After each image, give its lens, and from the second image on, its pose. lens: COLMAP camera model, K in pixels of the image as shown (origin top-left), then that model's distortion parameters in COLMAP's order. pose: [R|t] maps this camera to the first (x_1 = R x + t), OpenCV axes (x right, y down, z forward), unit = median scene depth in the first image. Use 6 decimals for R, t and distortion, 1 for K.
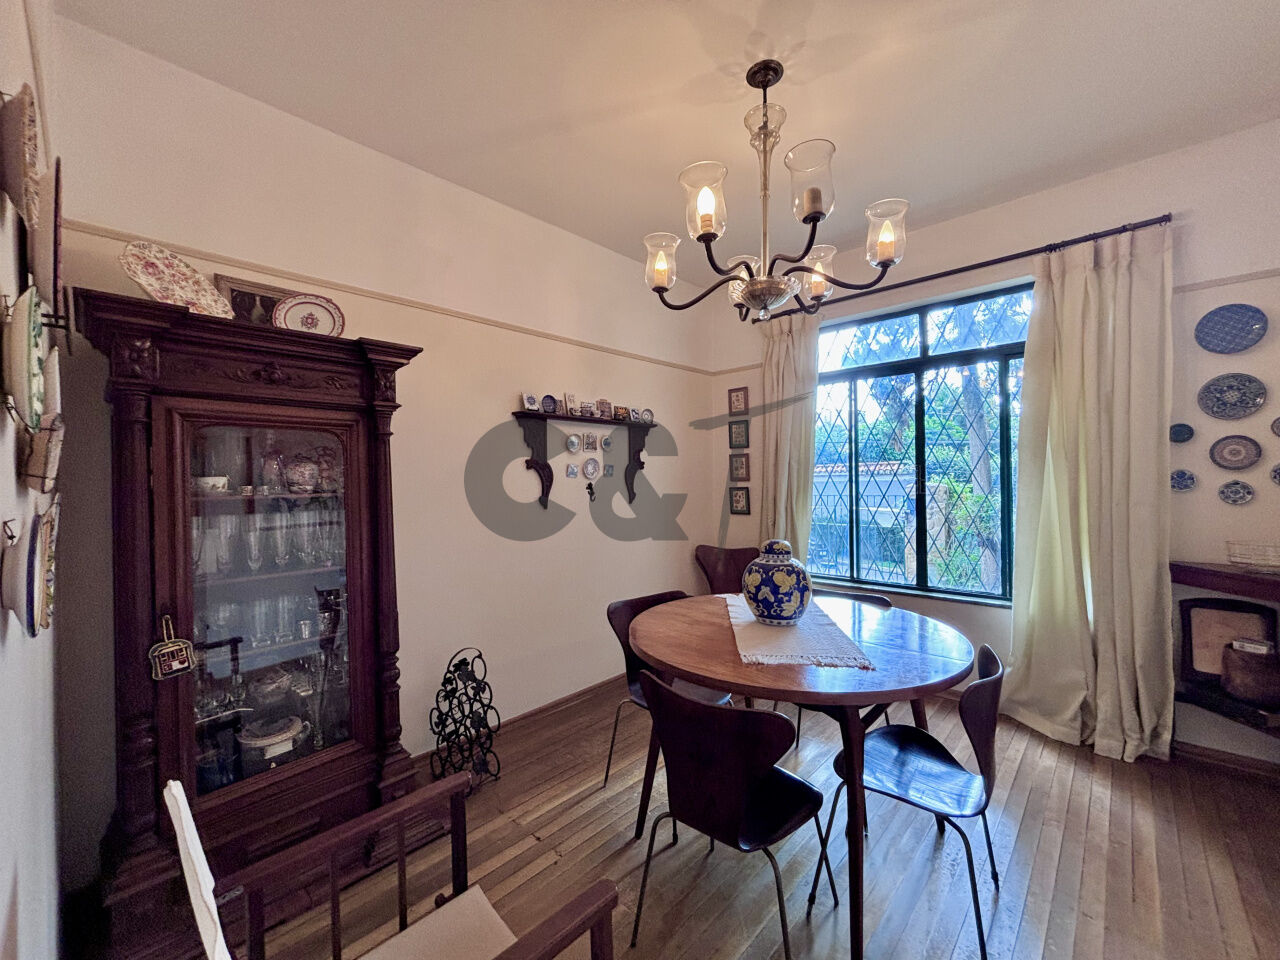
lens RADIAL K [[519.9, 0, 626.5], [0, 519.9, 483.1], [0, 0, 1]] dist [0.000358, 0.001623]
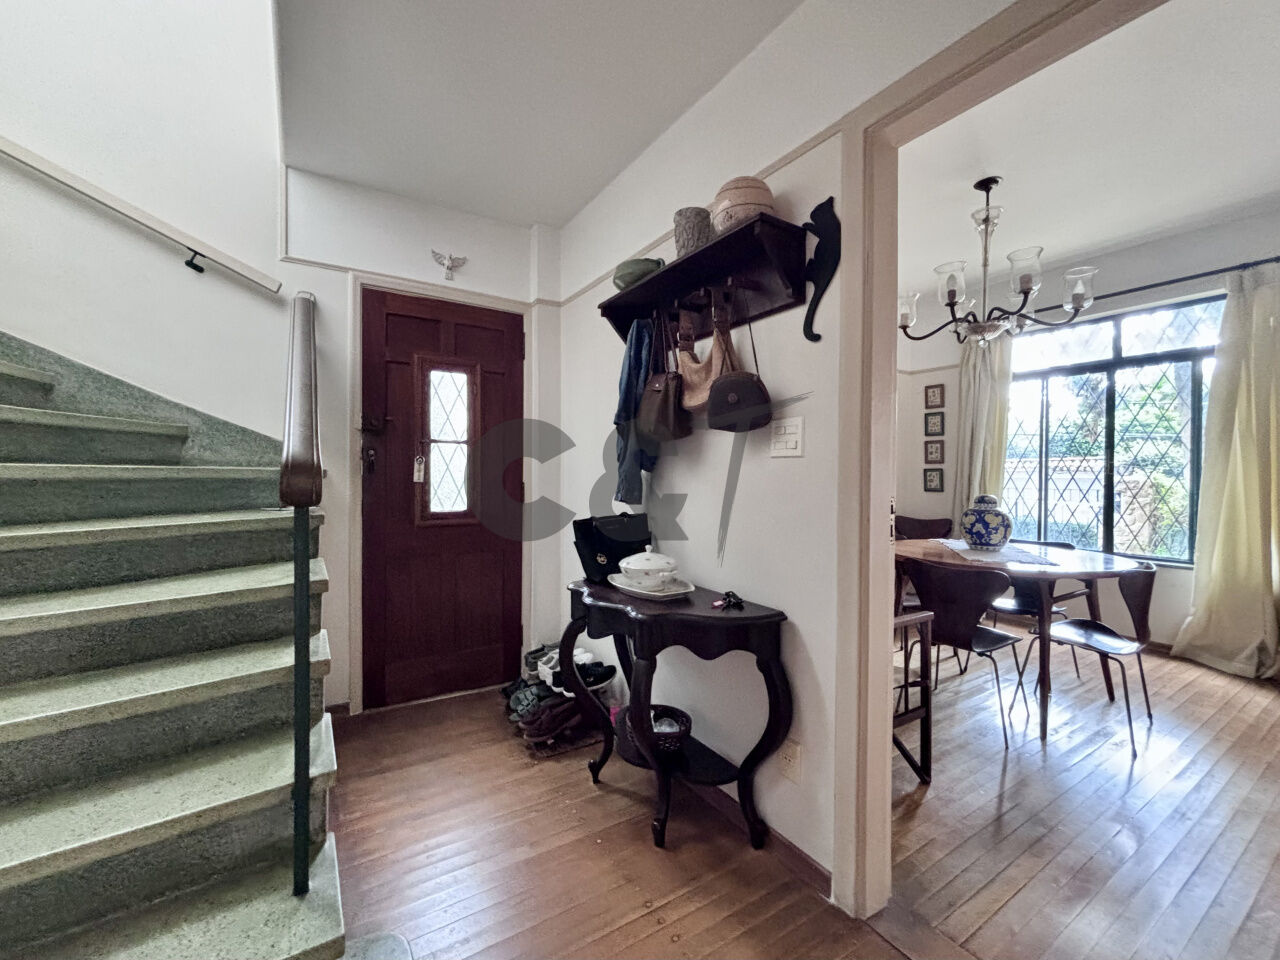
lens RADIAL K [[519.9, 0, 648.2], [0, 519.9, 475.6], [0, 0, 1]] dist [0.000358, 0.001623]
pose [[0.973407, 0.024766, -0.227739, -0.213350], [-0.024565, 0.999691, 0.003715, 0.051221], [0.227761, 0.001978, 0.973715, -0.450993]]
